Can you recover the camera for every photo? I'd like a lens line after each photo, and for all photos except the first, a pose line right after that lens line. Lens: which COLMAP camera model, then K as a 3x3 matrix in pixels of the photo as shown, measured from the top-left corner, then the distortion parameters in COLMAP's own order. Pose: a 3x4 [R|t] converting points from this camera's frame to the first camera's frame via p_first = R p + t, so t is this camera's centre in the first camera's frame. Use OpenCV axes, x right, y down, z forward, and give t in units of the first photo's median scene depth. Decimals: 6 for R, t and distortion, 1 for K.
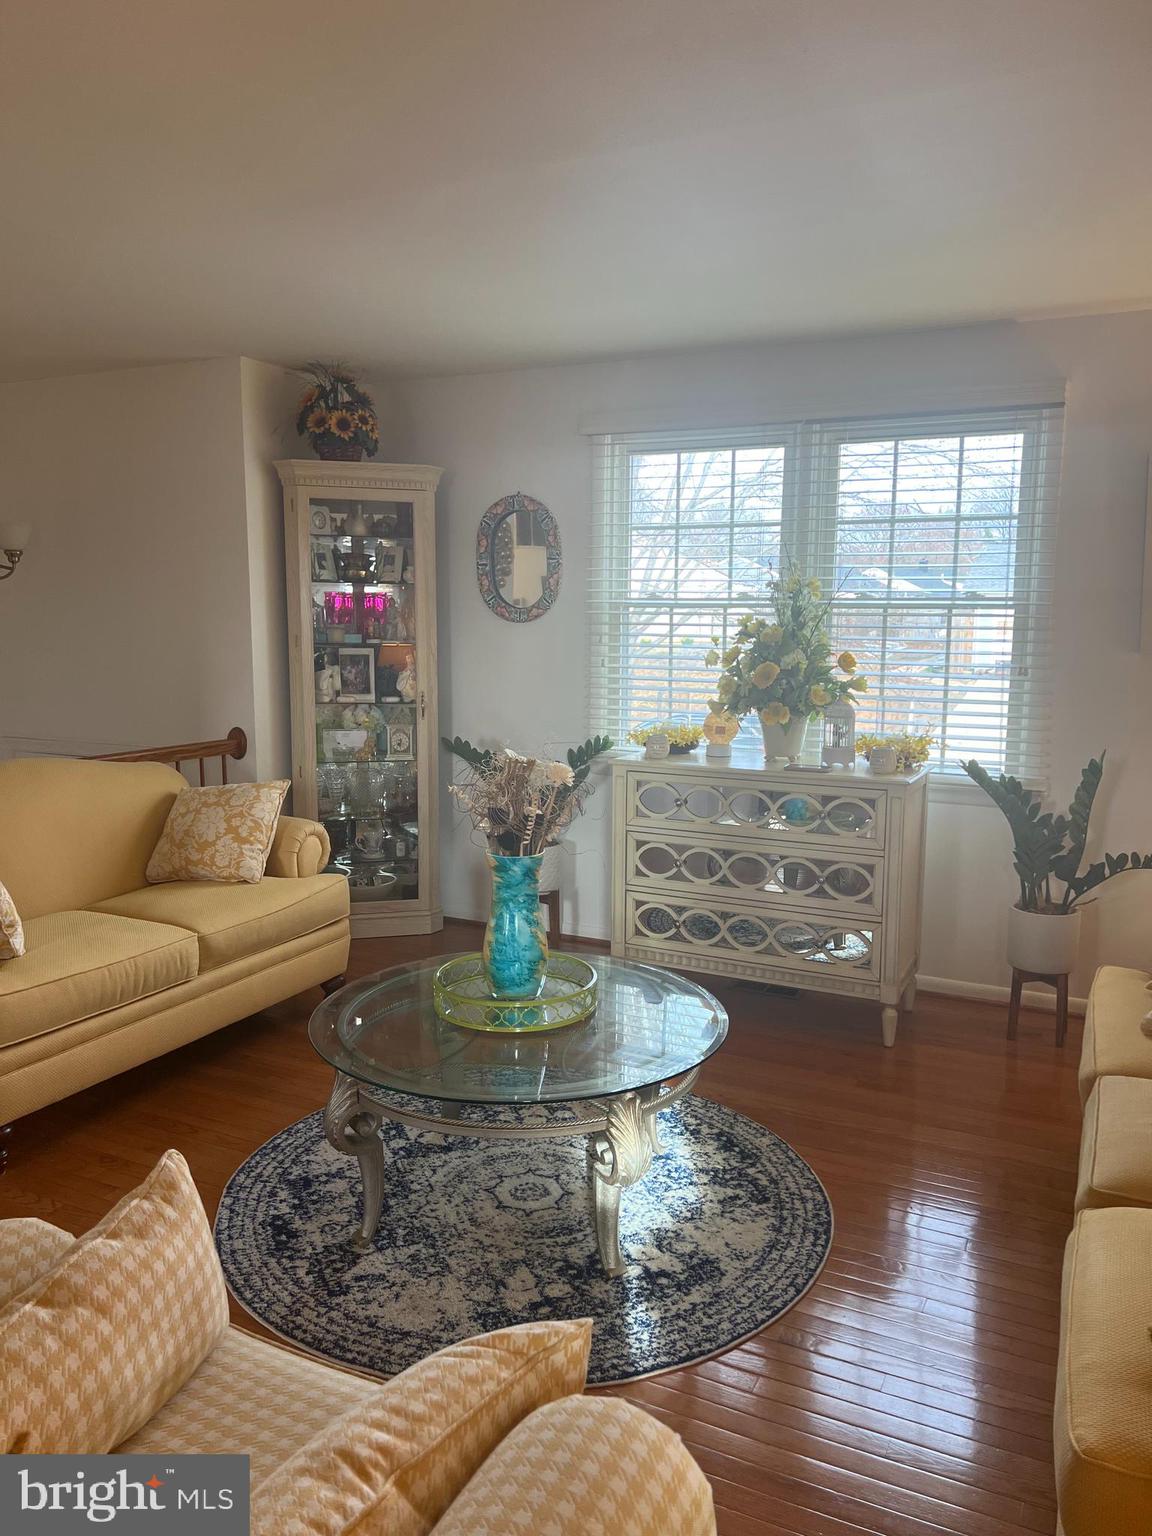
lens RADIAL K [[1150.9, 0, 577.7], [0, 1150.9, 773.2], [0, 0, 1]] dist [0.058728, -0.067081]
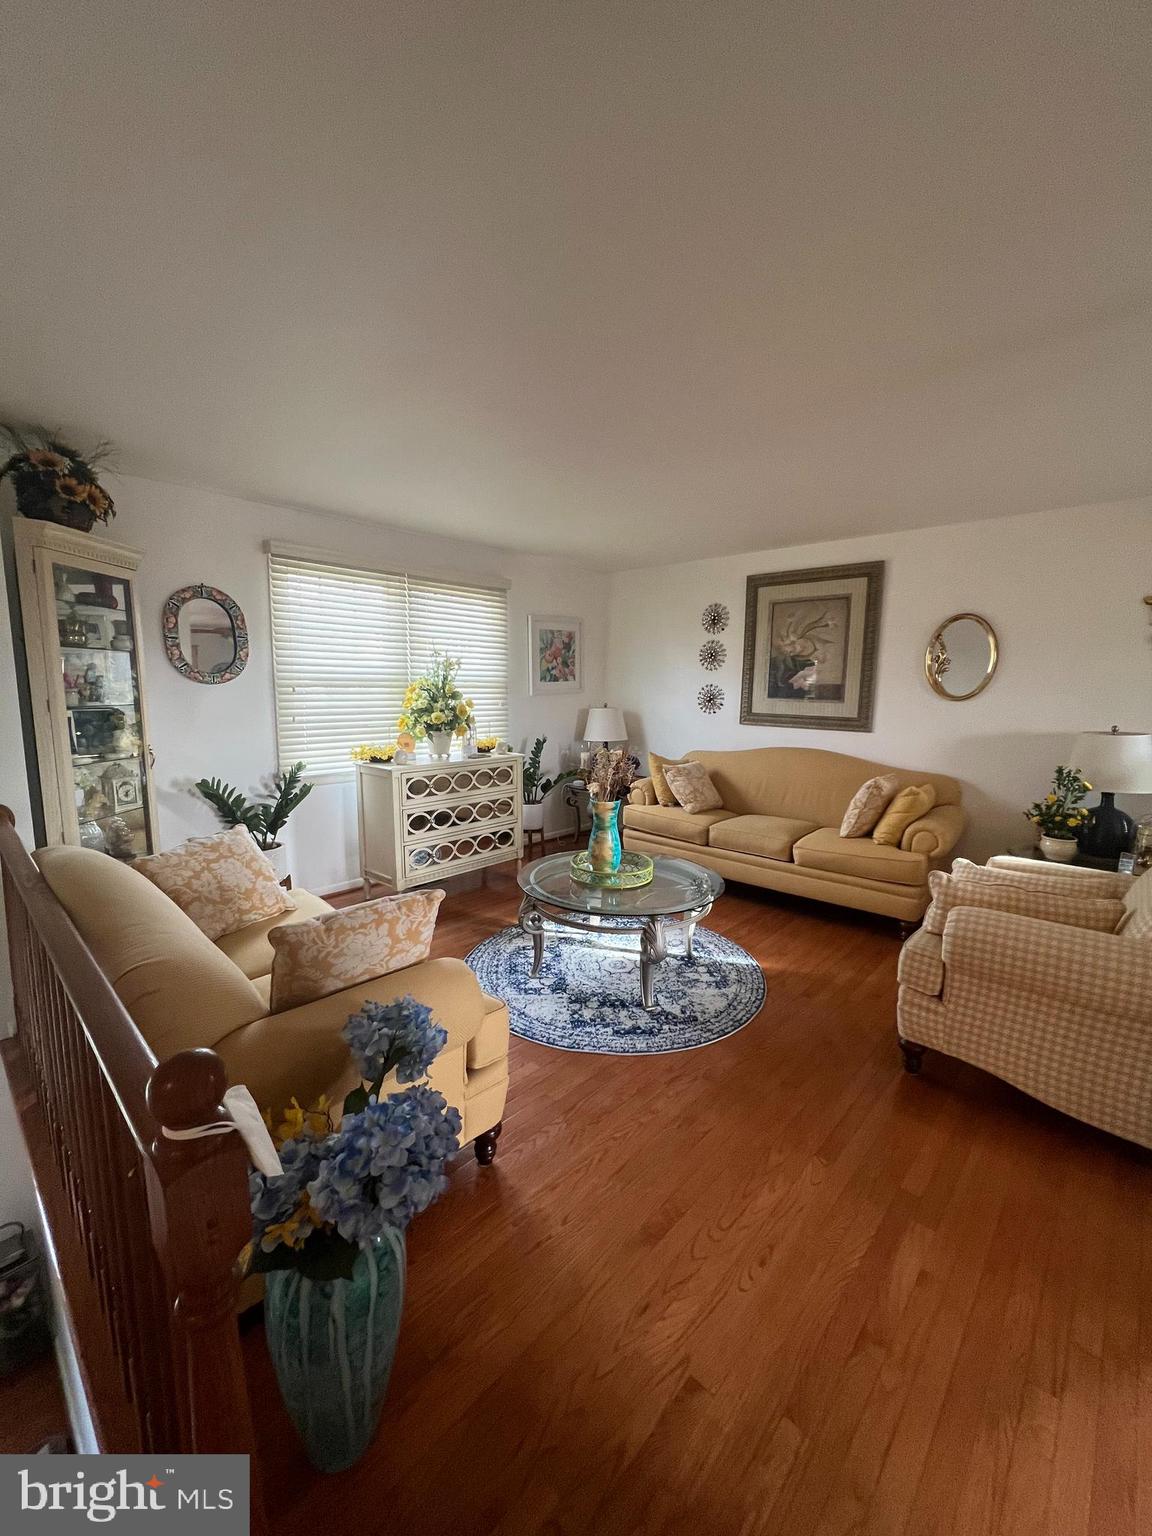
lens RADIAL K [[611.4, 0, 582.5], [0, 611.4, 762.3], [0, 0, 1]] dist [-0.002978, -0.000643]
pose [[0.277437, -0.126253, 0.952412, -0.758705], [0.129925, 0.987152, 0.093011, -0.069592], [-0.951918, 0.097938, 0.290276, 0.526967]]
